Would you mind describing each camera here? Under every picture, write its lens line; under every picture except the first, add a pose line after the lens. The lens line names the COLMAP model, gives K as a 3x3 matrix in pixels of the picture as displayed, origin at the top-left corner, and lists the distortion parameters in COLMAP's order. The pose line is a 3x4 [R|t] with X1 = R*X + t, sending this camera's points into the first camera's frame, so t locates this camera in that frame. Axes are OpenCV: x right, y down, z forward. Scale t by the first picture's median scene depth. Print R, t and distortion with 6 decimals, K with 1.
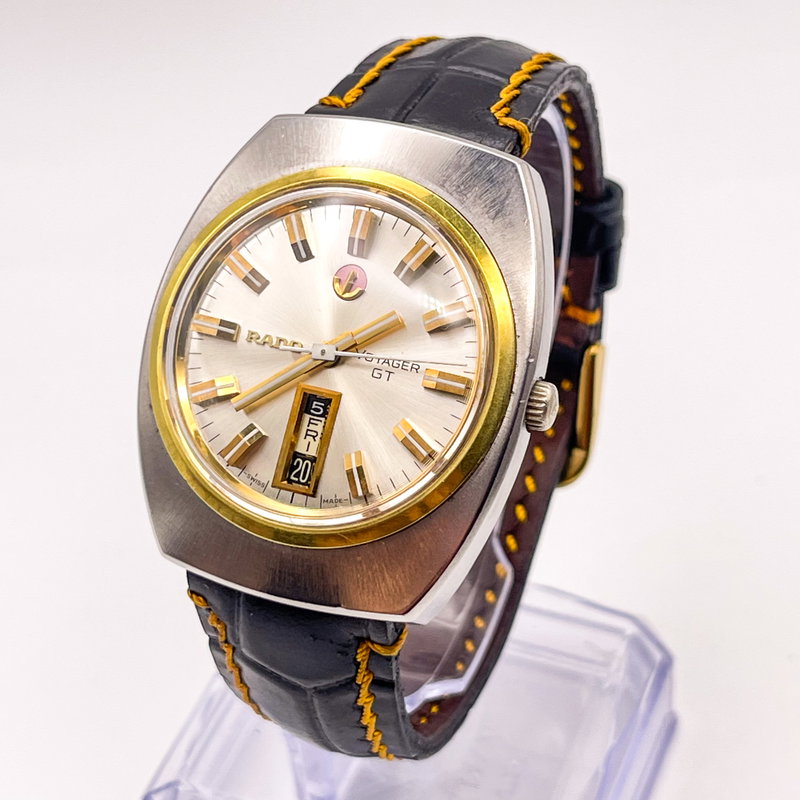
lens RADIAL K [[2120.9, 0, 398.0], [0, 2120.9, 398.5], [0, 0, 1]] dist [0.319925, 0.000000]
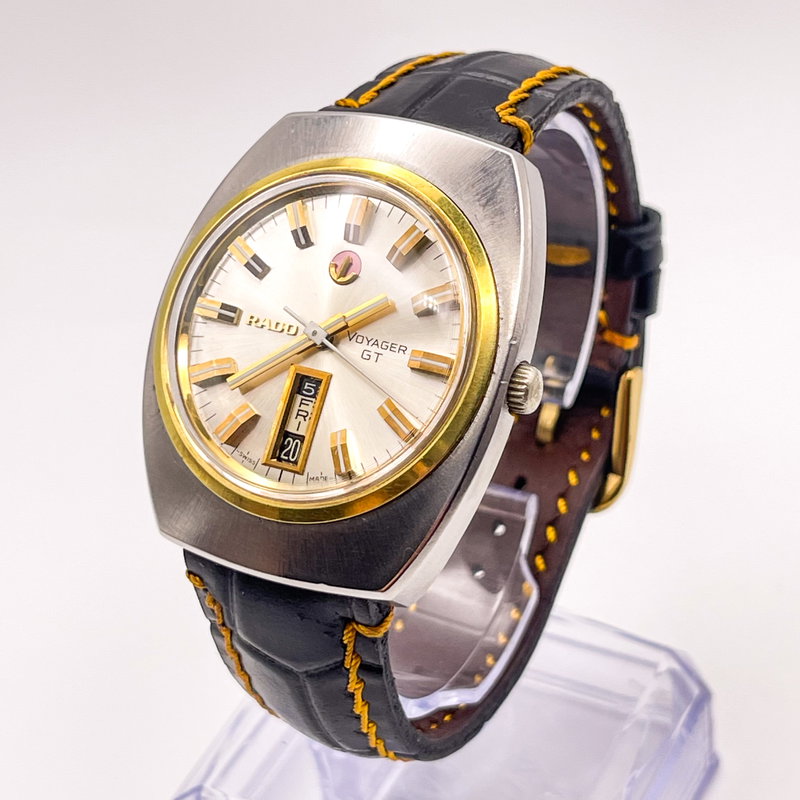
lens RADIAL K [[2120.9, 0, 398.1], [0, 2120.9, 392.0], [0, 0, 1]] dist [0.319925, 0.000000]
pose [[0.994180, 0.024728, -0.104852, 0.109325], [-0.032868, 0.996518, -0.076624, 0.081147], [0.102592, 0.079624, 0.991532, -0.008321]]
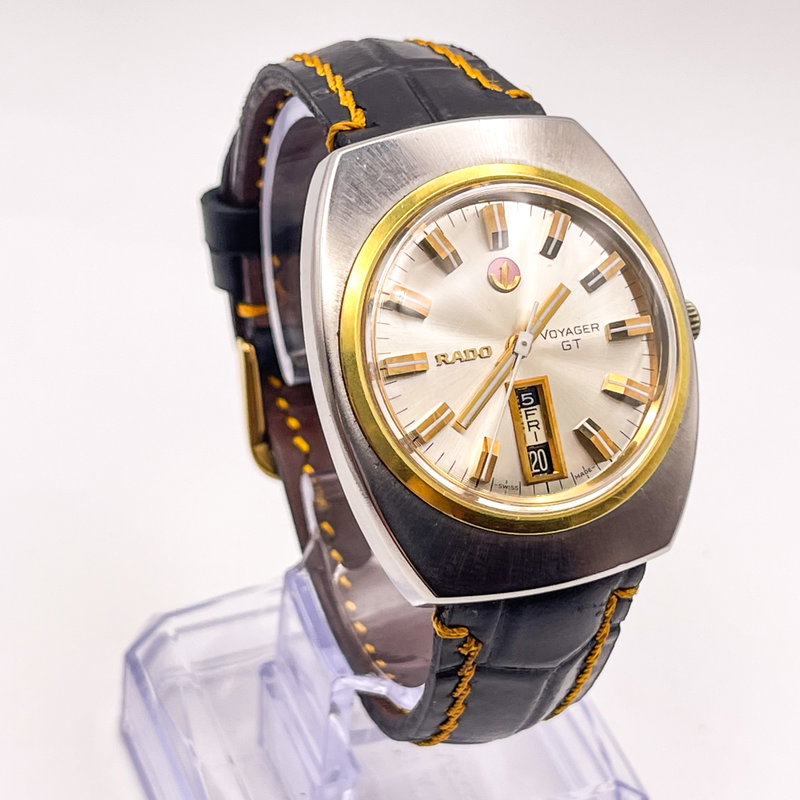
lens RADIAL K [[2120.9, 0, 400.3], [0, 2120.9, 401.0], [0, 0, 1]] dist [0.319925, 0.000000]
pose [[0.697305, -0.351030, 0.624935, -0.708658], [0.346705, 0.928272, 0.134562, -0.151041], [-0.627345, 0.122837, 0.768993, 0.242942]]
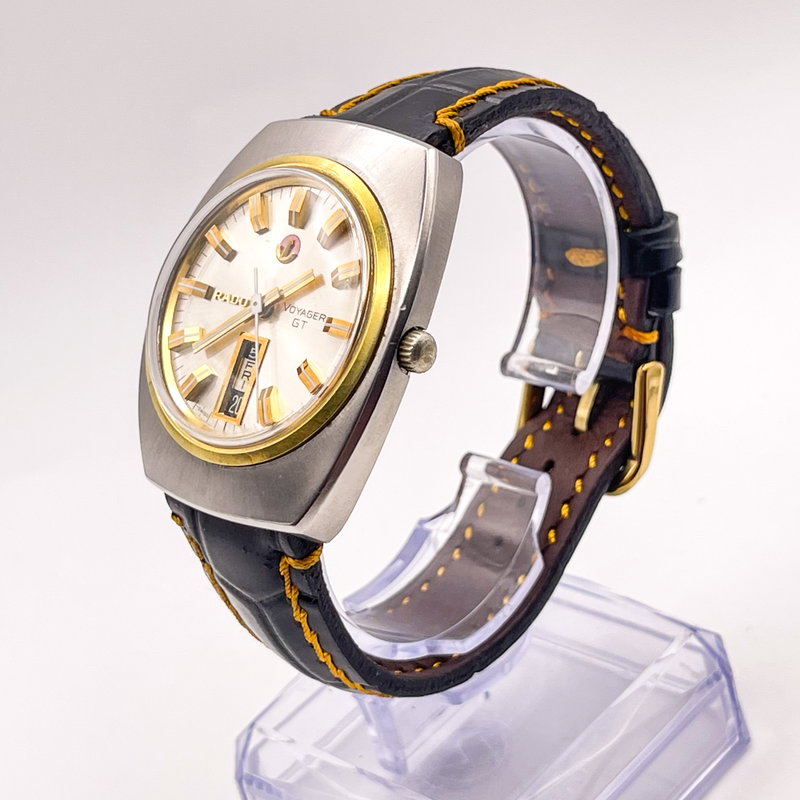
lens RADIAL K [[2120.9, 0, 401.5], [0, 2120.9, 404.8], [0, 0, 1]] dist [0.319925, 0.000000]
pose [[0.927823, 0.033800, -0.371486, 0.469231], [-0.077744, 0.991539, -0.103955, 0.146687], [0.364829, 0.125333, 0.922600, -0.057659]]
